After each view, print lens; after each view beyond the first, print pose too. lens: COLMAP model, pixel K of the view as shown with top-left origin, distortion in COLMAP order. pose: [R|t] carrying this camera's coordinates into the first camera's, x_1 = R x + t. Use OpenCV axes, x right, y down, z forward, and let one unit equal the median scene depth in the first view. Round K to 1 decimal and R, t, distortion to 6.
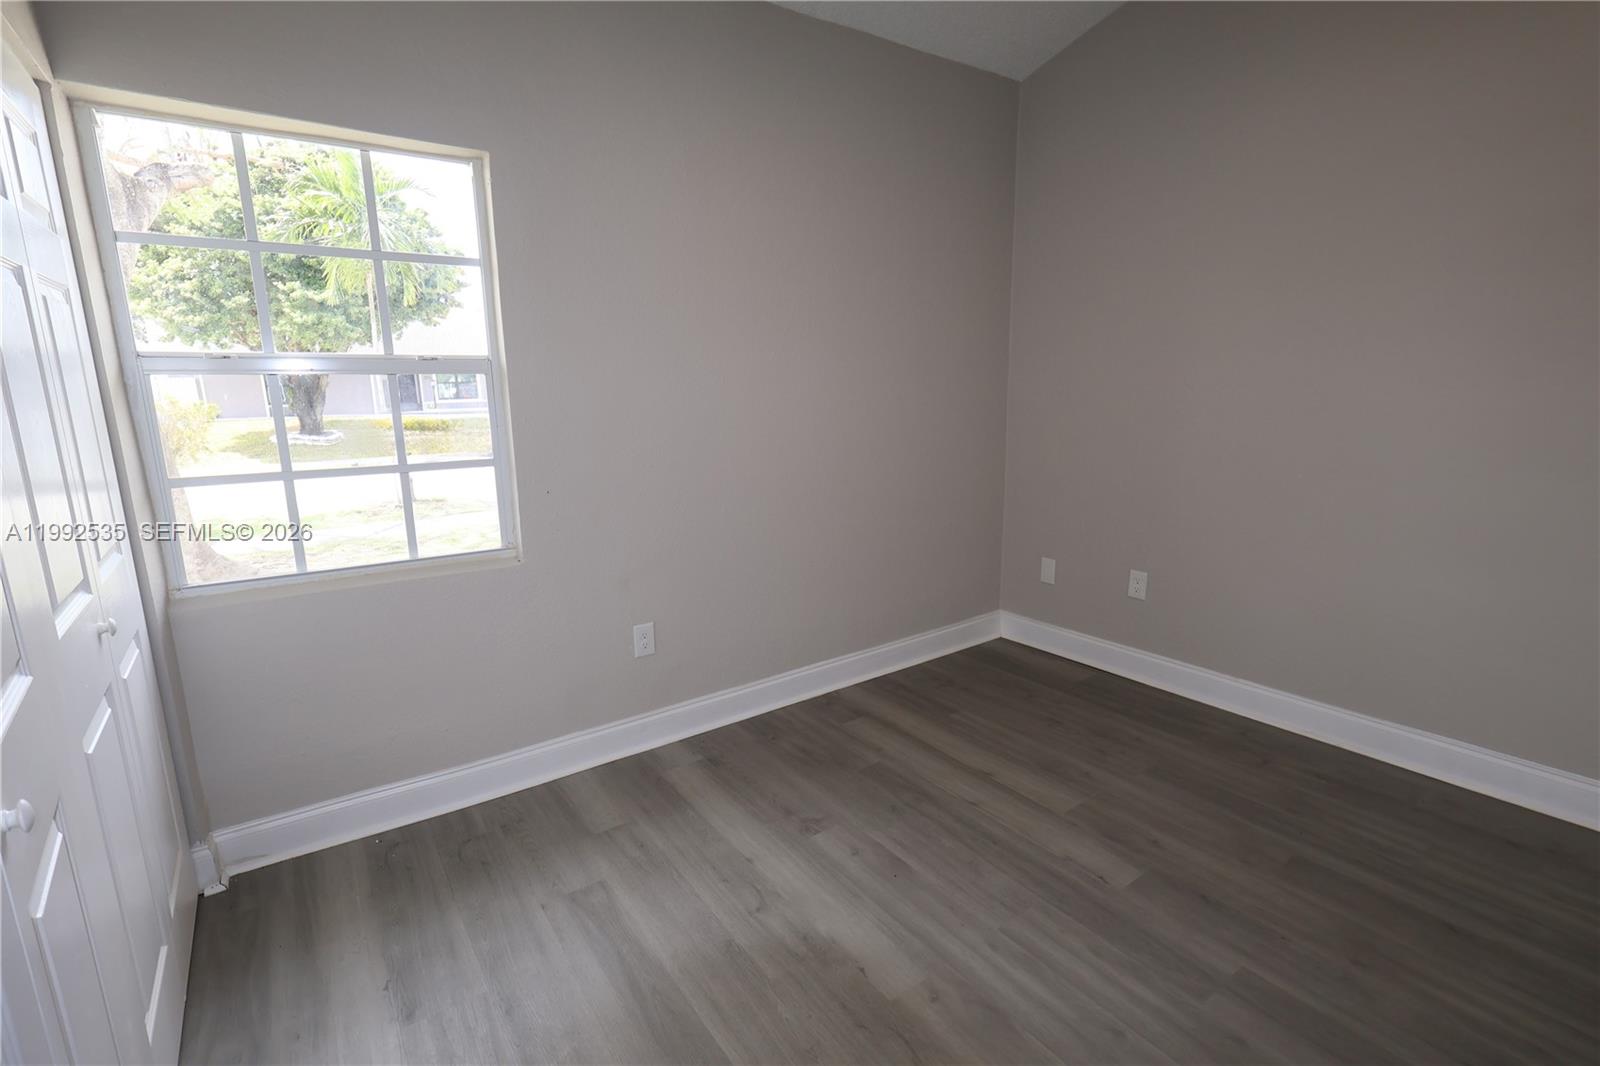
lens RADIAL K [[737.5, 0, 789.7], [0, 737.5, 530.9], [0, 0, 1]] dist [0.001671, 0.001606]
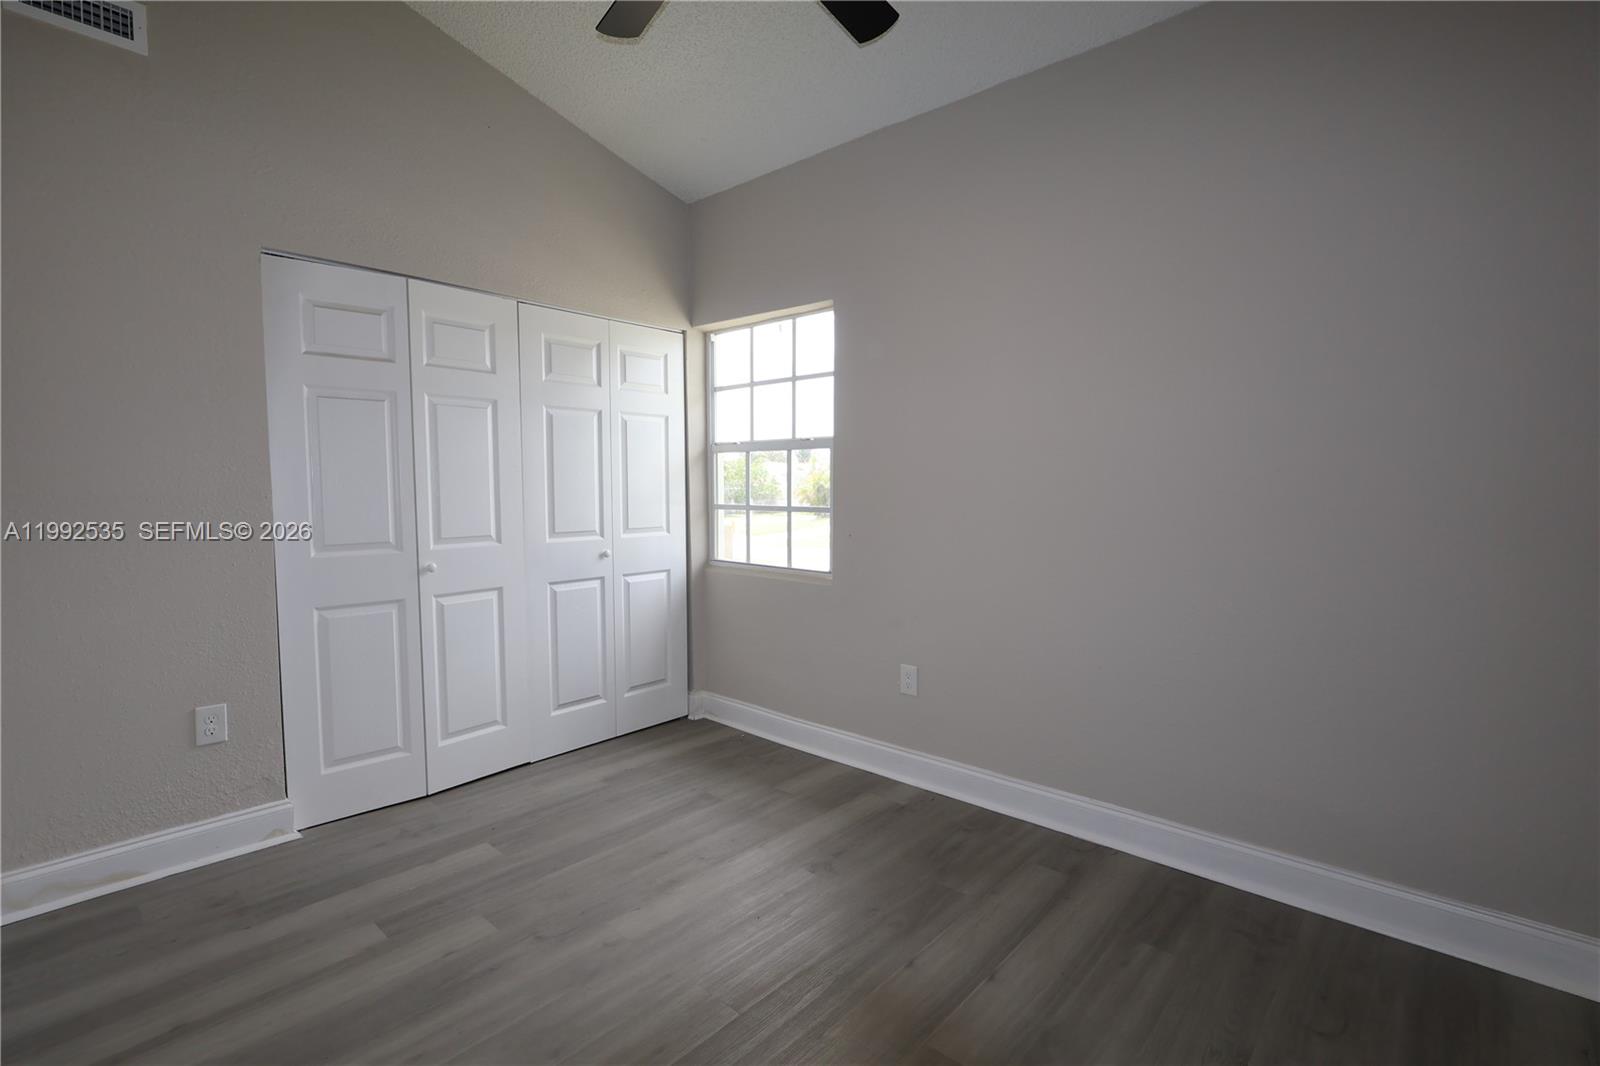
lens RADIAL K [[737.5, 0, 800.8], [0, 737.5, 529.6], [0, 0, 1]] dist [0.001671, 0.001606]
pose [[0.233245, 0.070219, -0.969879, 1.086593], [-0.199873, 0.979555, 0.022853, -0.088318], [0.951655, 0.188522, 0.242511, 0.697128]]
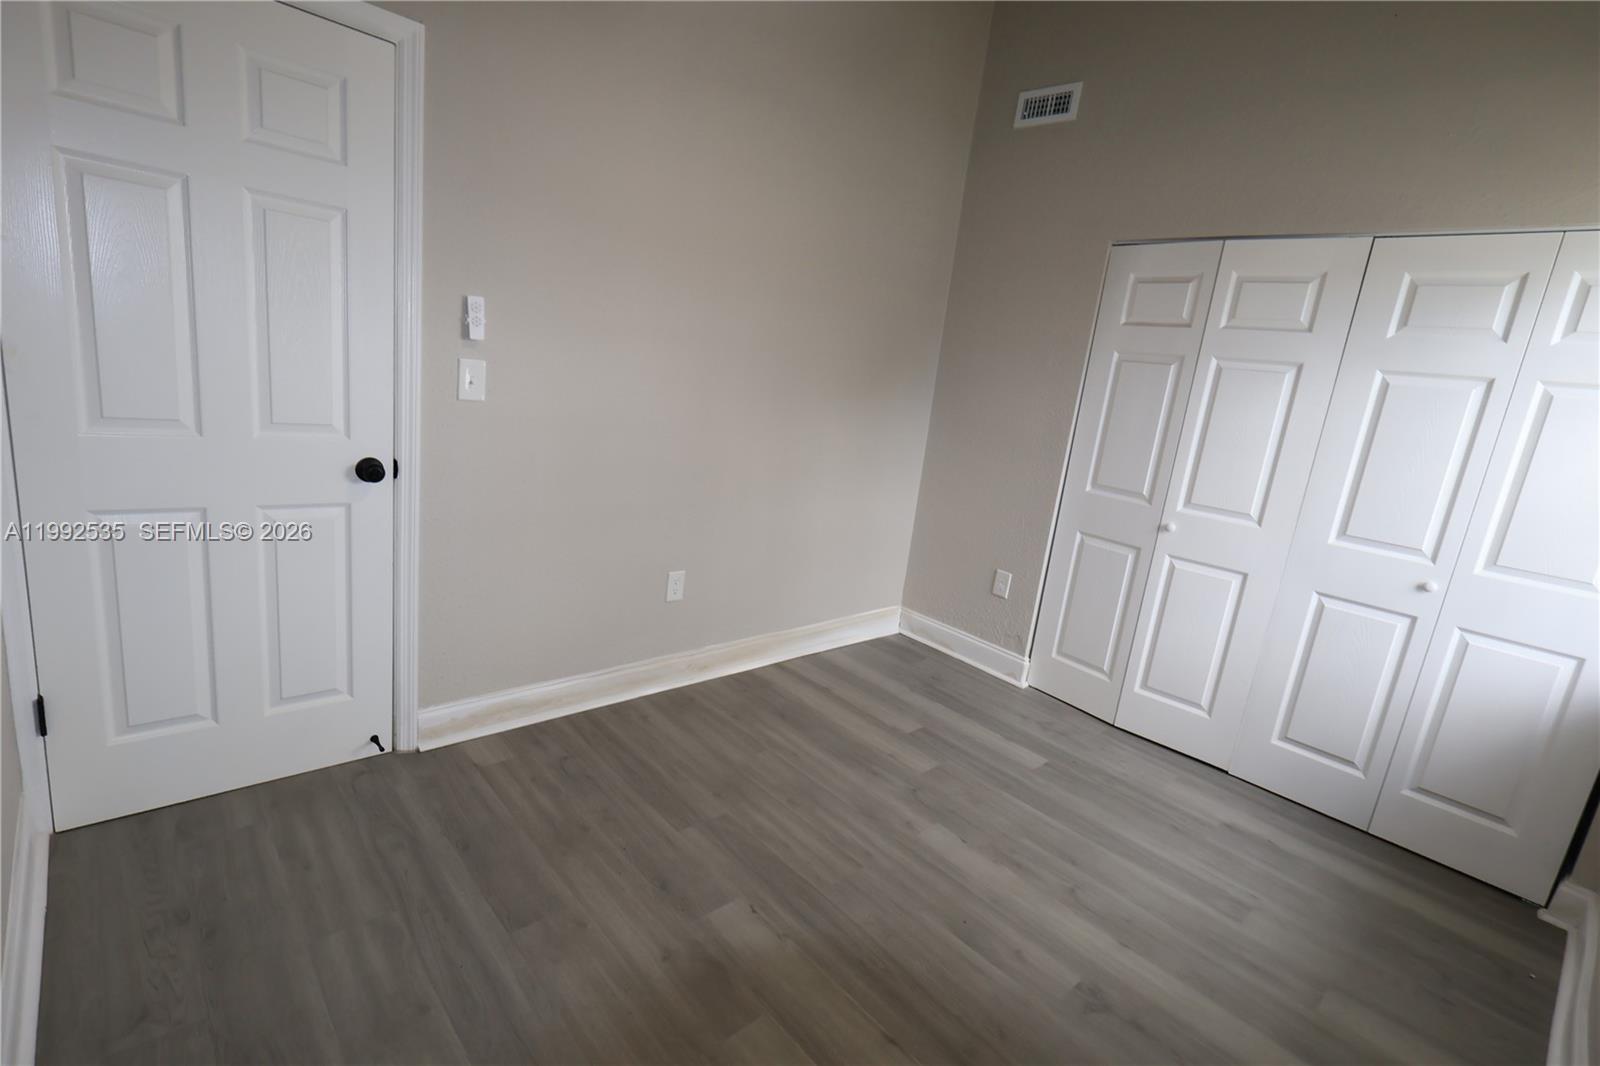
lens RADIAL K [[737.5, 0, 799.5], [0, 737.5, 532.1], [0, 0, 1]] dist [0.001671, 0.001606]
pose [[-0.984125, -0.064406, -0.165381, 0.532527], [-0.129206, 0.898828, 0.418824, -0.346092], [0.121674, 0.433544, -0.892880, 1.578379]]
